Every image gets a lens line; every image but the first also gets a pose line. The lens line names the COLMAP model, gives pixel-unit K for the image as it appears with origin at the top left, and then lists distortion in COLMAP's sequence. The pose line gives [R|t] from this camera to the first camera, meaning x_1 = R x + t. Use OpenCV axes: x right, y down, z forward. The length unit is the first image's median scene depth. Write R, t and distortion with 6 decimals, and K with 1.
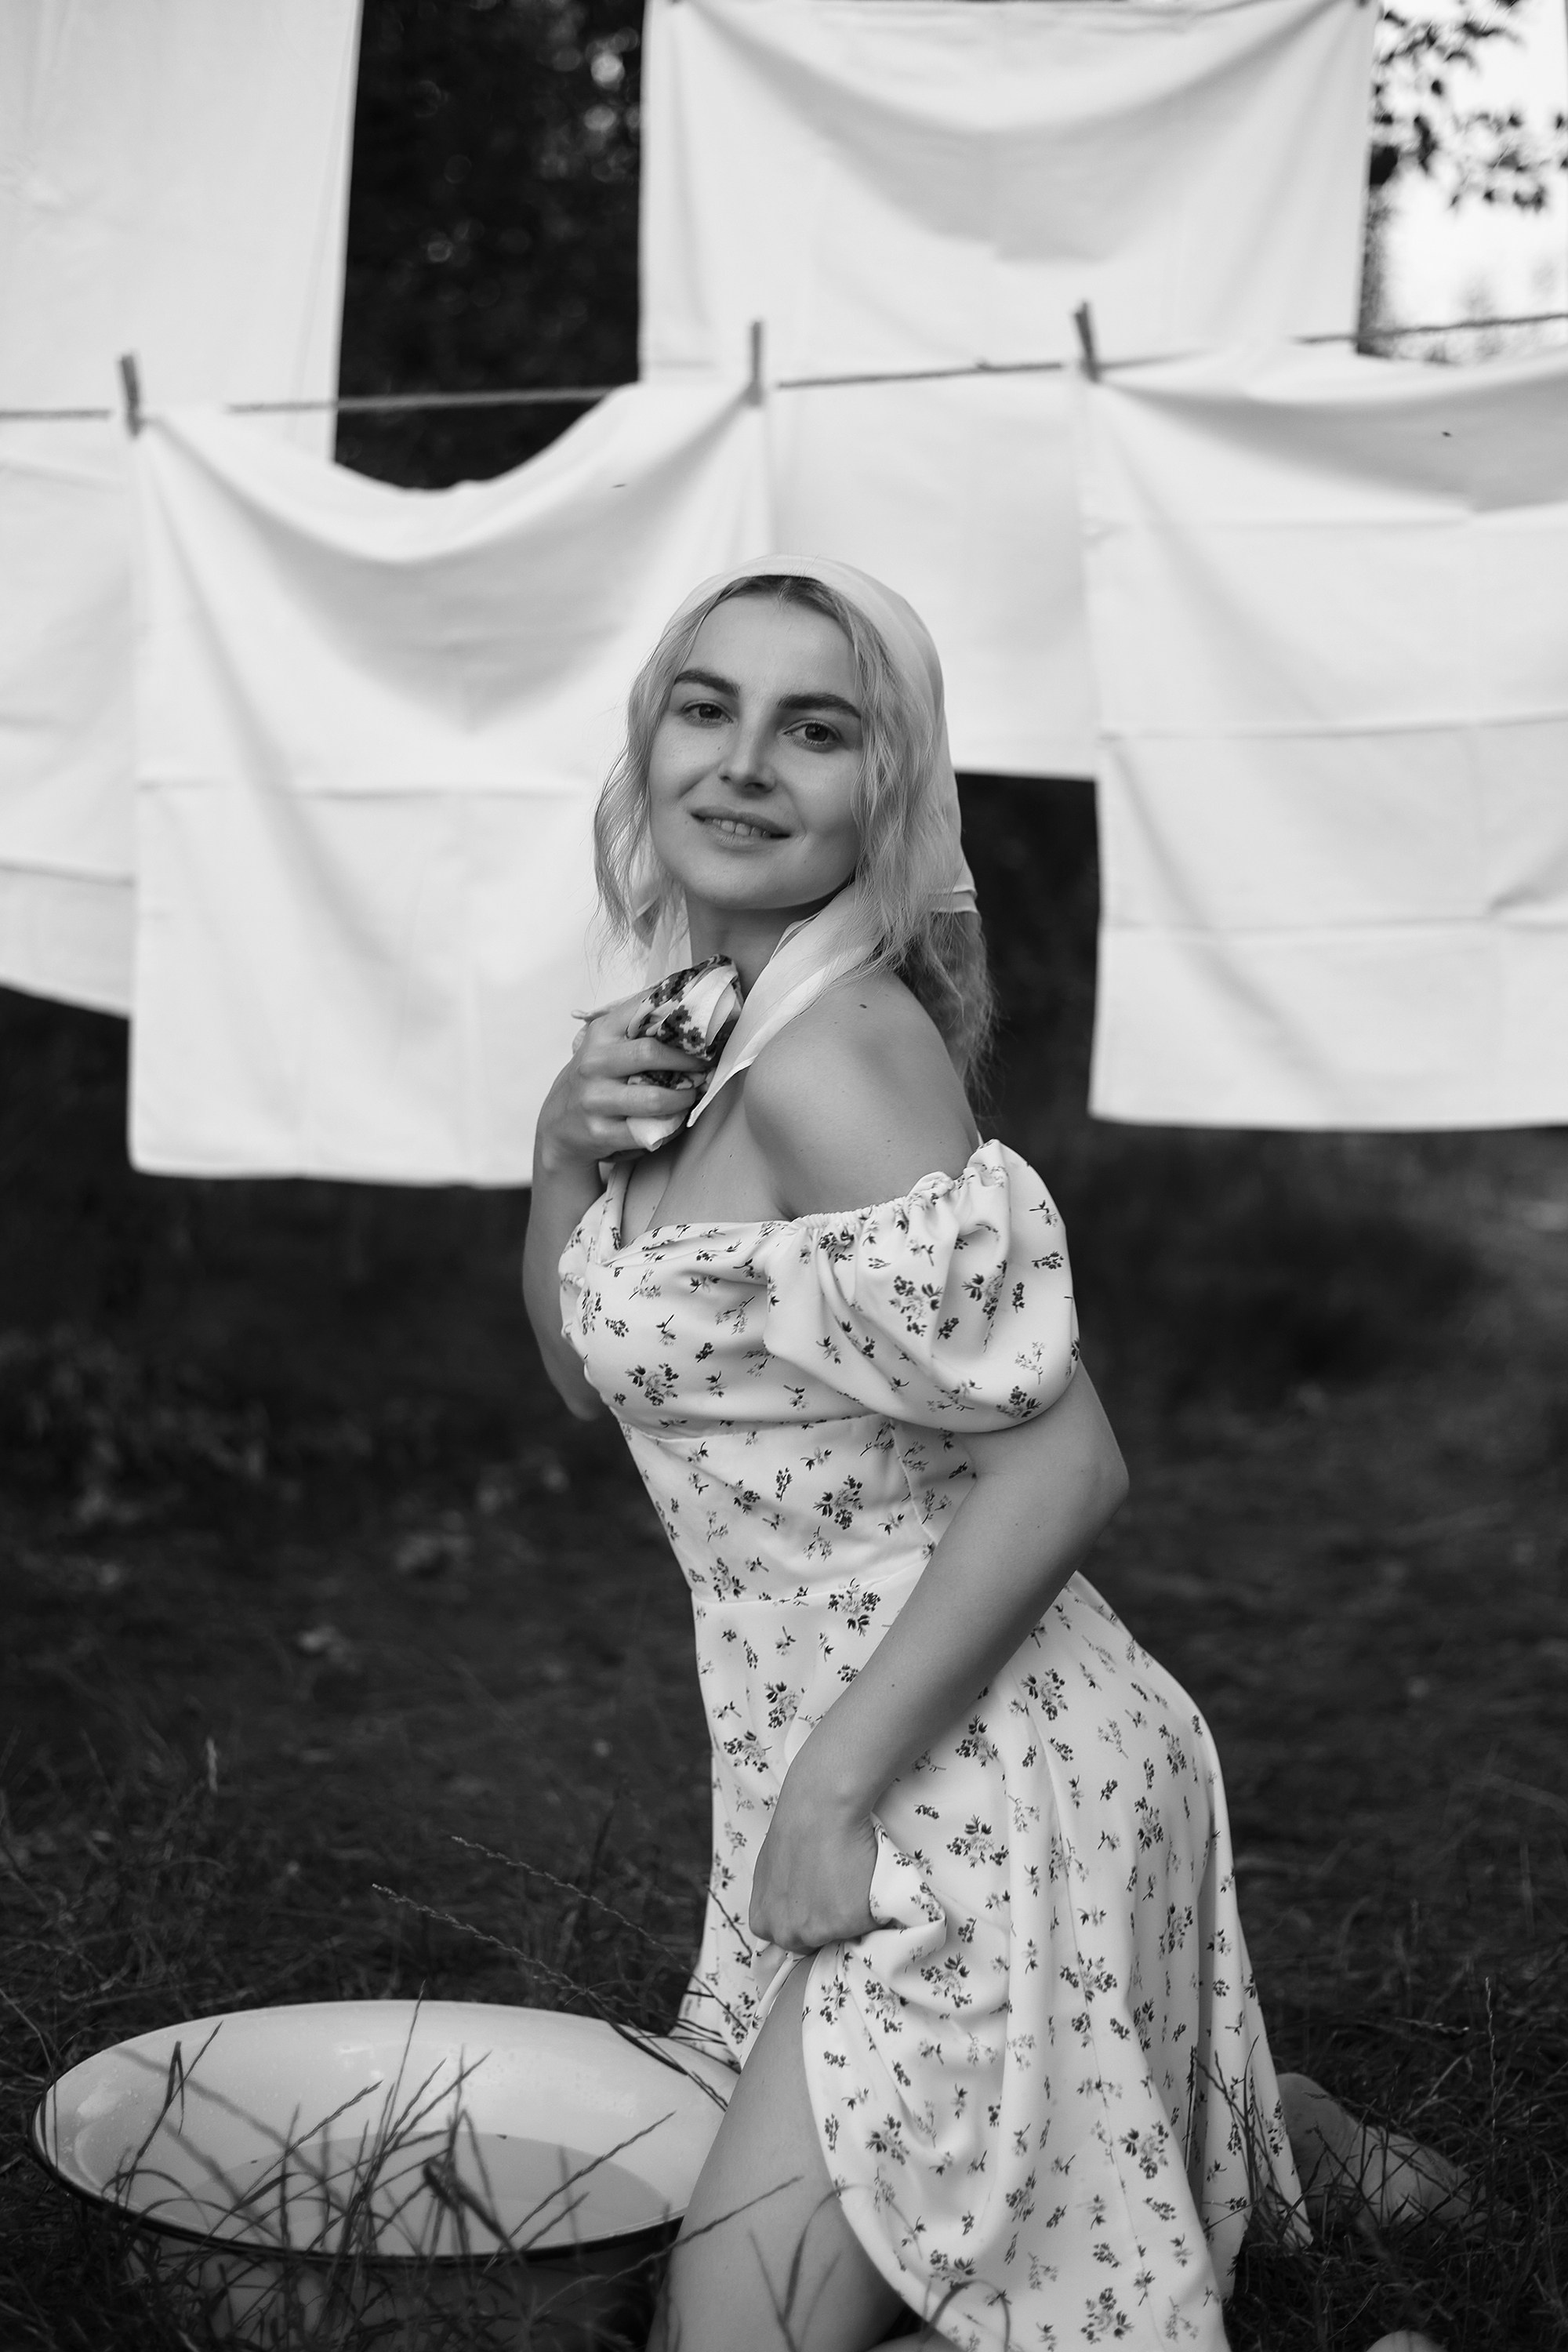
lens RADIAL K [[3578.6, 0, 778.5], [0, 3578.6, 1170.2], [0, 0, 1]] dist [-0.055565, 0.000000]
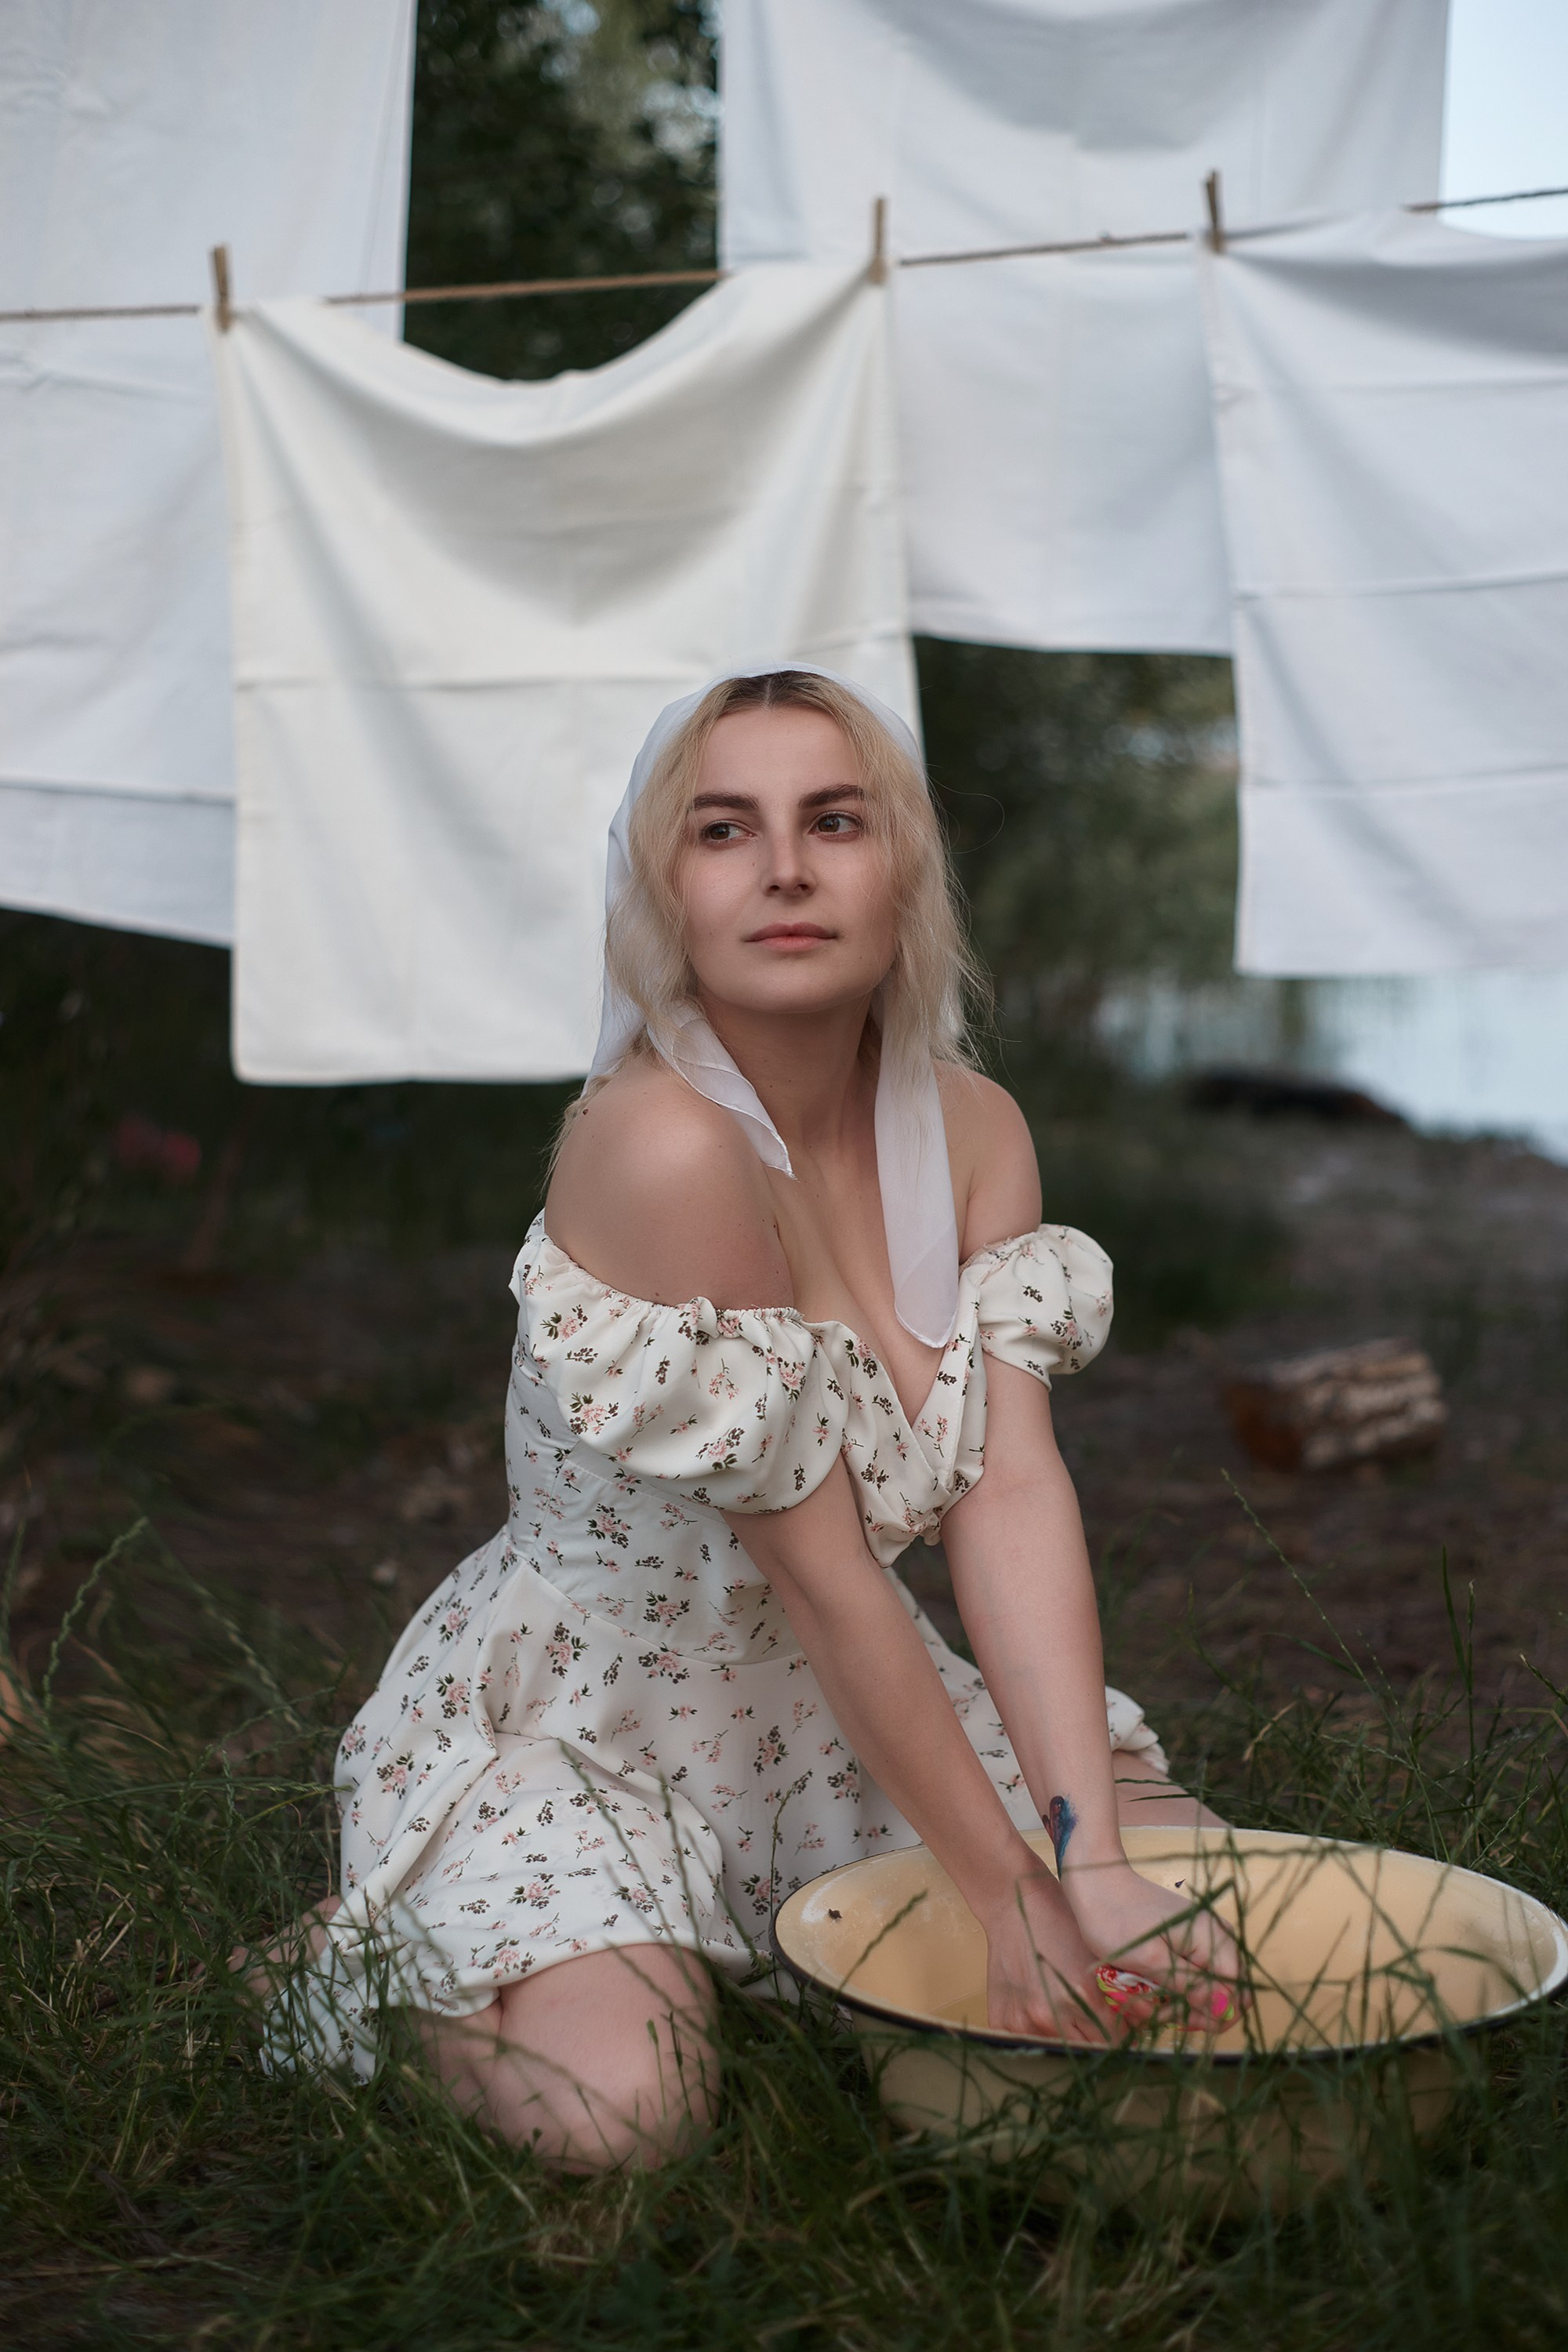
lens RADIAL K [[3578.6, 0, 779.1], [0, 3578.6, 1178.3], [0, 0, 1]] dist [-0.055565, 0.000000]
pose [[0.989128, -0.044243, 0.140241, -0.179618], [0.047828, 0.998607, -0.022298, 0.057924], [-0.139059, 0.028763, 0.989866, 0.010341]]
